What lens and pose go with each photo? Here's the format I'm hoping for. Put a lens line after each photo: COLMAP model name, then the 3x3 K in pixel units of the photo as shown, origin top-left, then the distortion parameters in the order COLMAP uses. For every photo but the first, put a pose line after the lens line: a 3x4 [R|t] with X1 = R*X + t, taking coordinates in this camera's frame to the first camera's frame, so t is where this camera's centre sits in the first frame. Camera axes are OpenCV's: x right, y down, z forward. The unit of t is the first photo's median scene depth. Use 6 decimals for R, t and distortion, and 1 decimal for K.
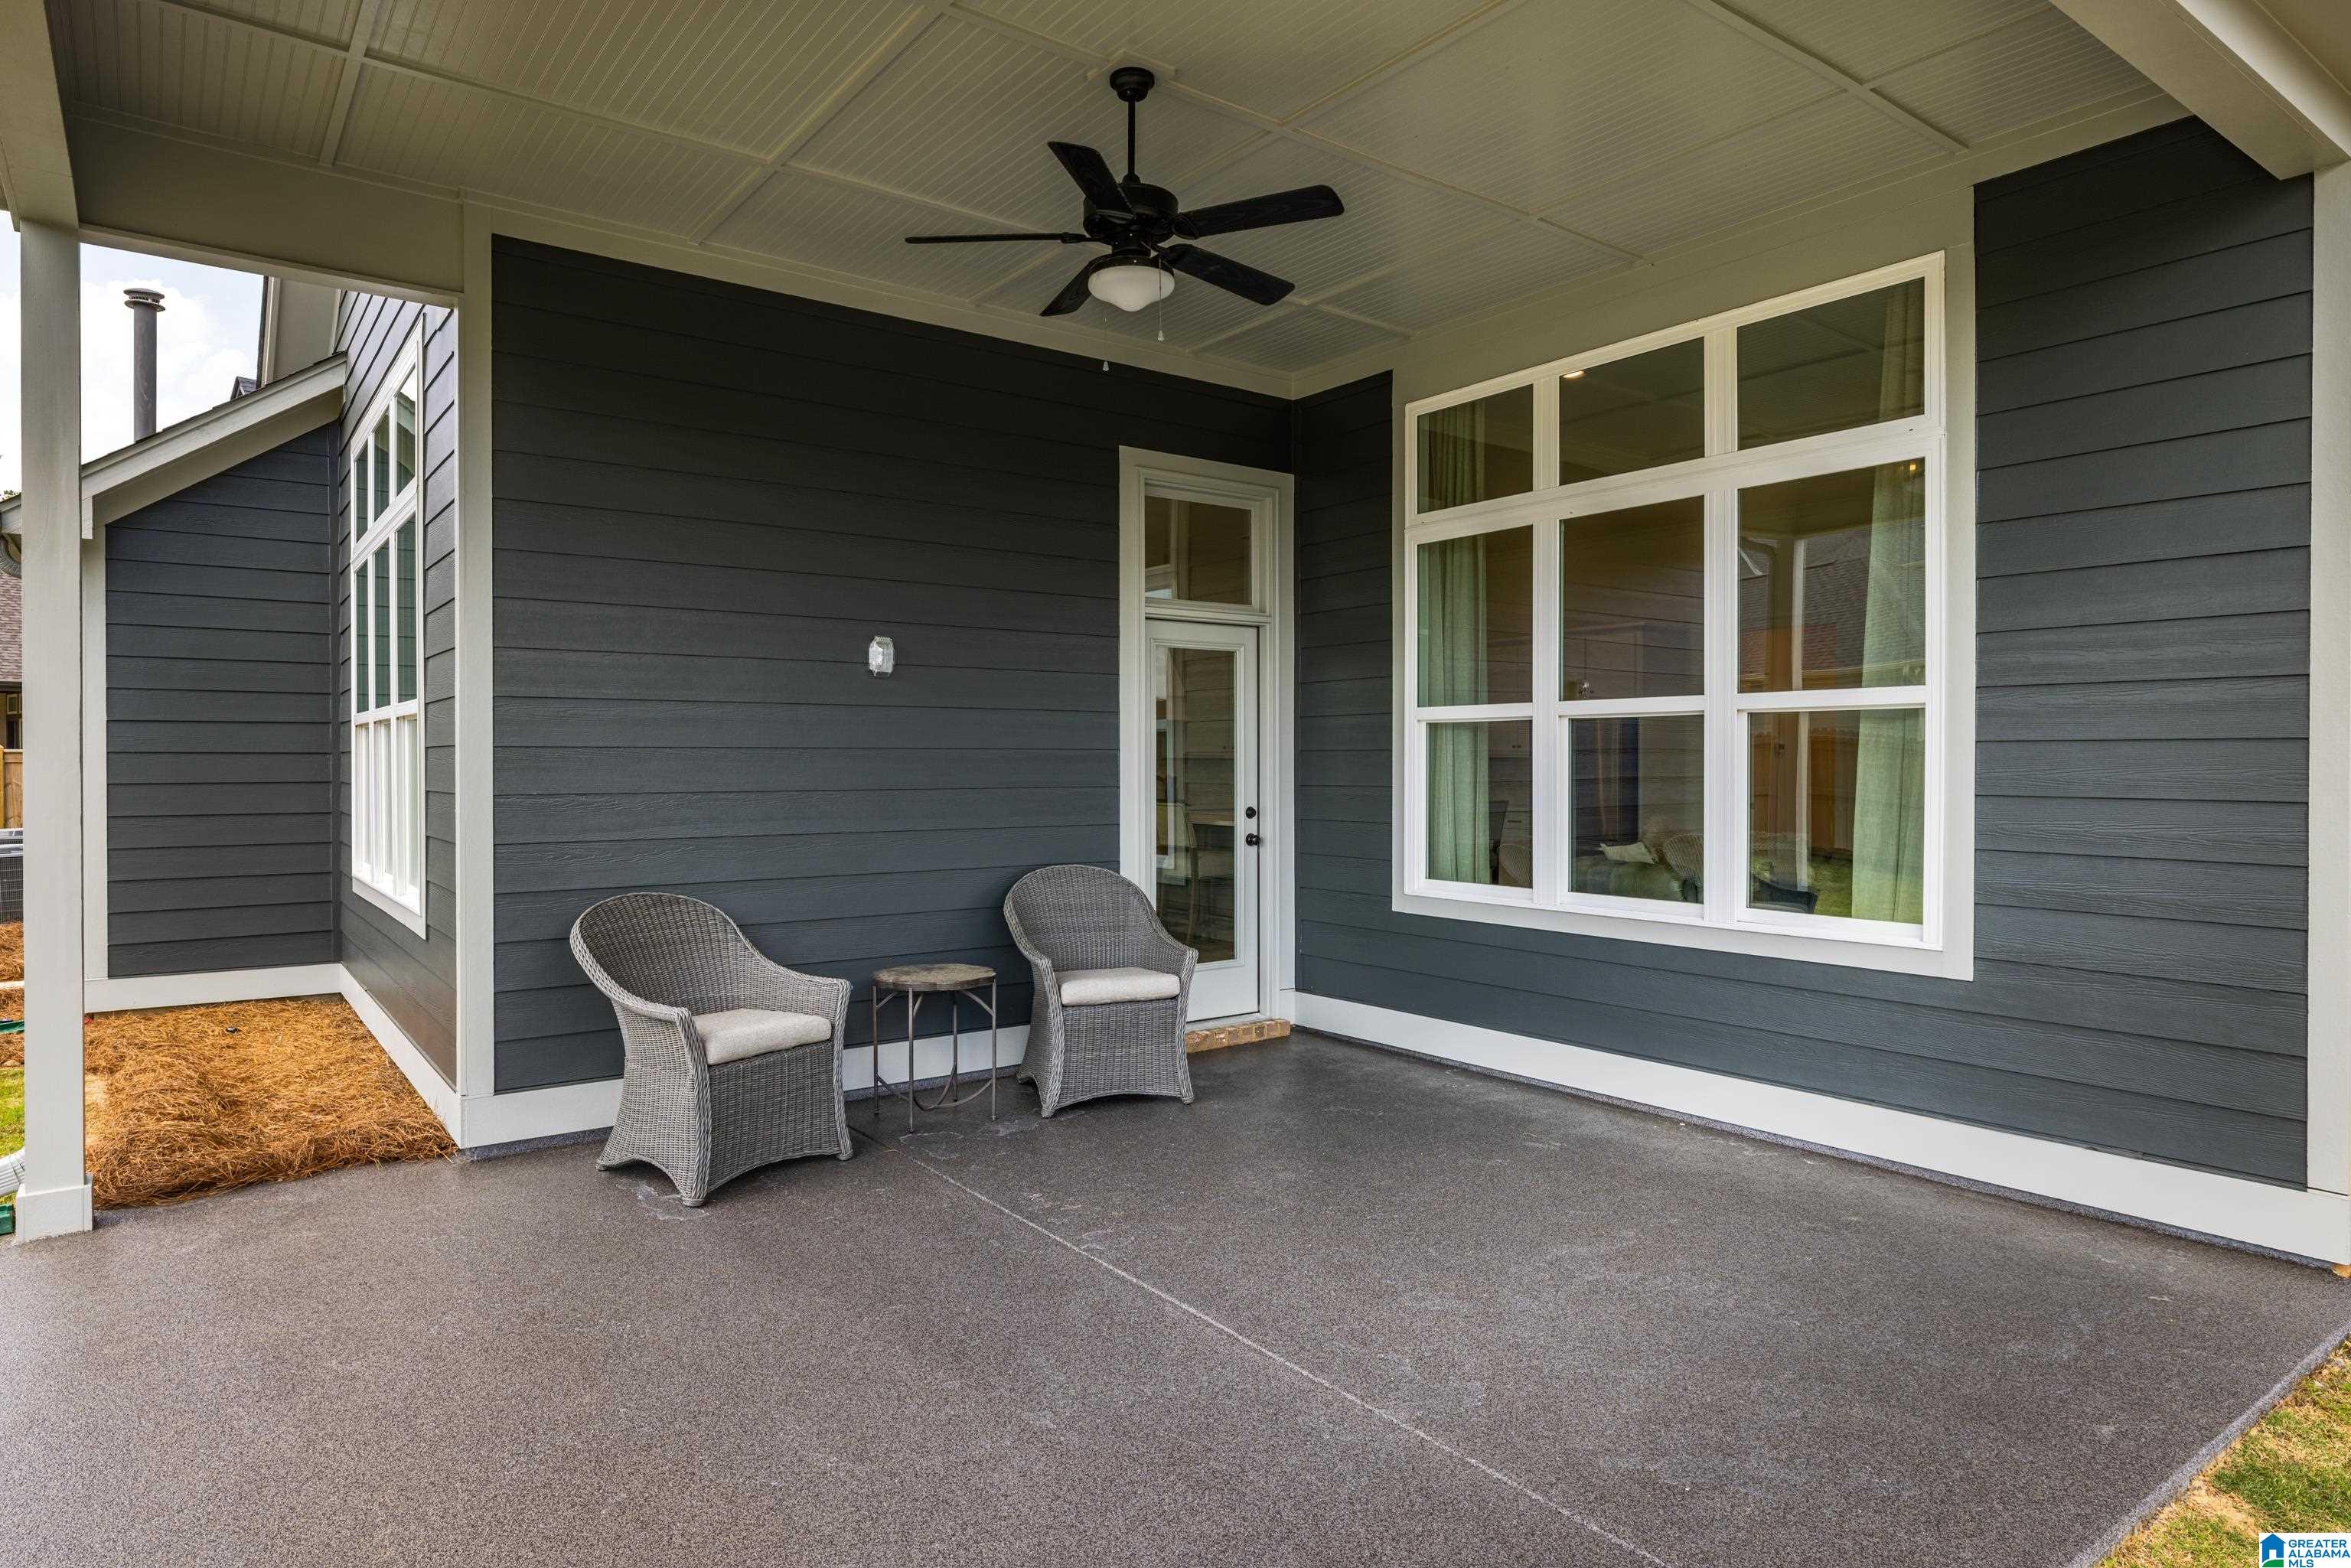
lens RADIAL K [[1361.9, 0, 1167.2], [0, 1361.9, 771.0], [0, 0, 1]] dist [-0.001176, 0.000060]
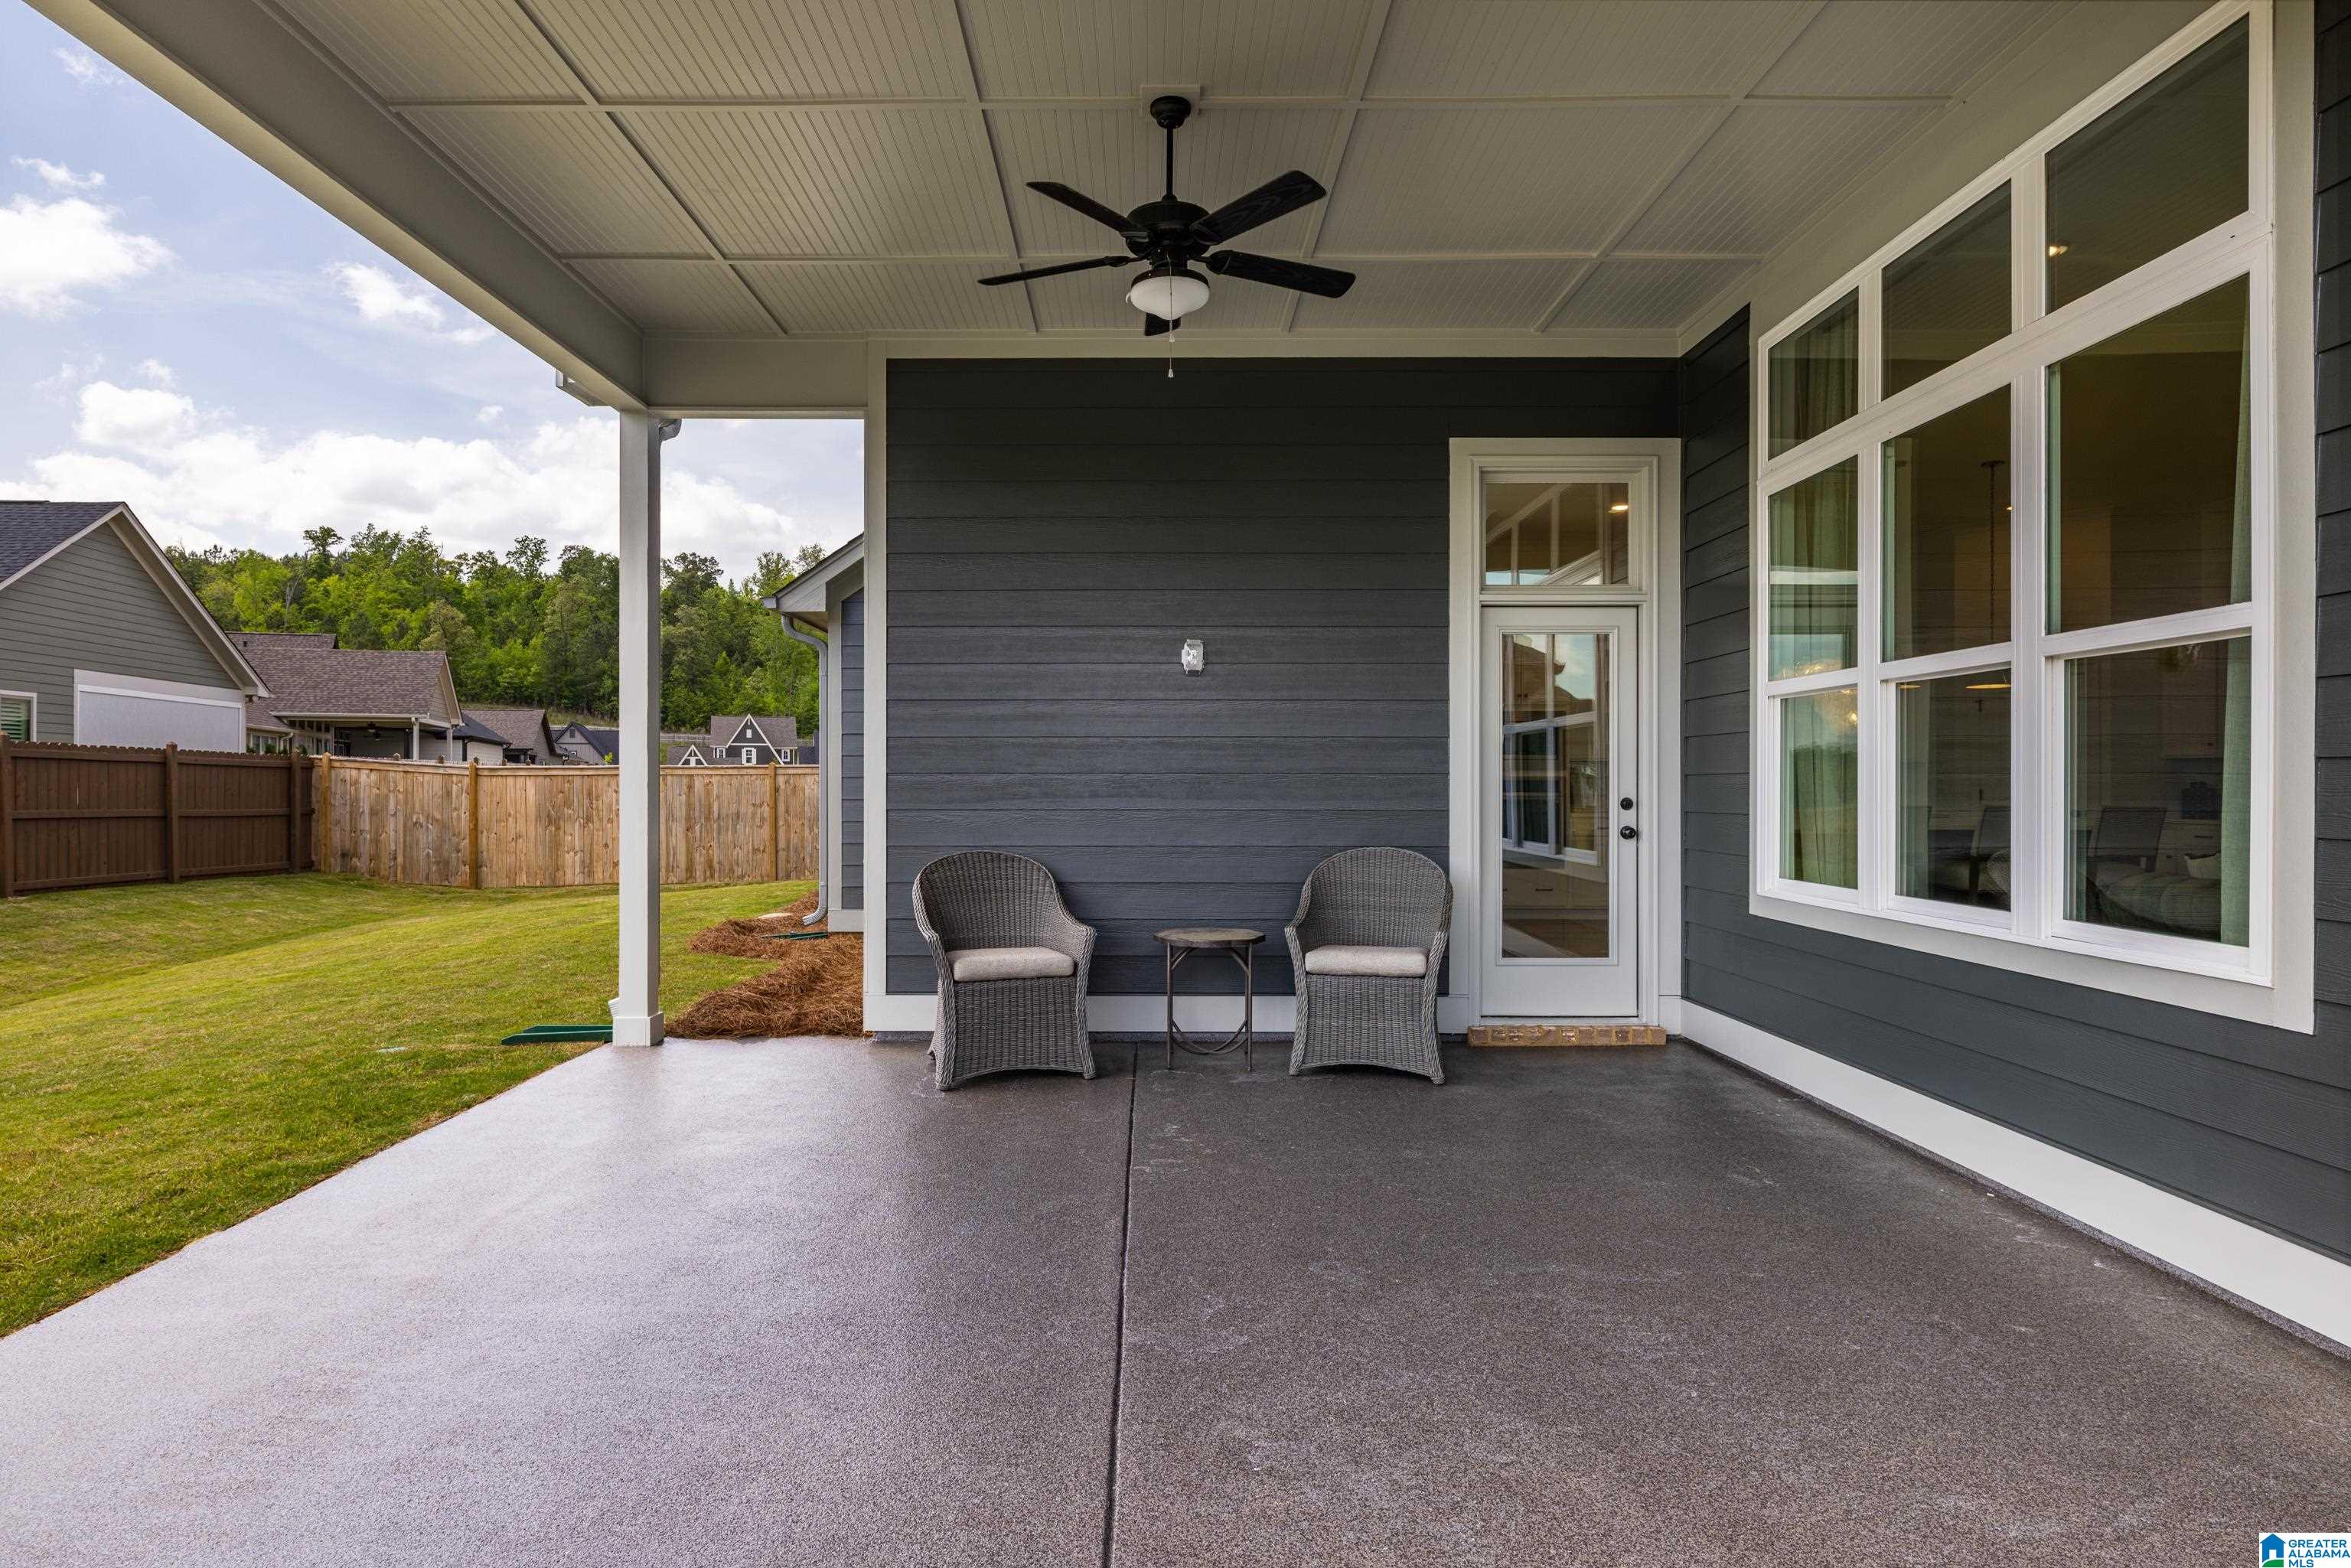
lens RADIAL K [[1269.8, 0, 1144.0], [0, 1269.8, 787.1], [0, 0, 1]] dist [-0.001195, 0.000846]
pose [[0.801879, 0.002760, -0.597481, 0.404938], [-0.005885, 0.999977, -0.003278, 0.030193], [0.597458, 0.006145, 0.801877, 0.121900]]
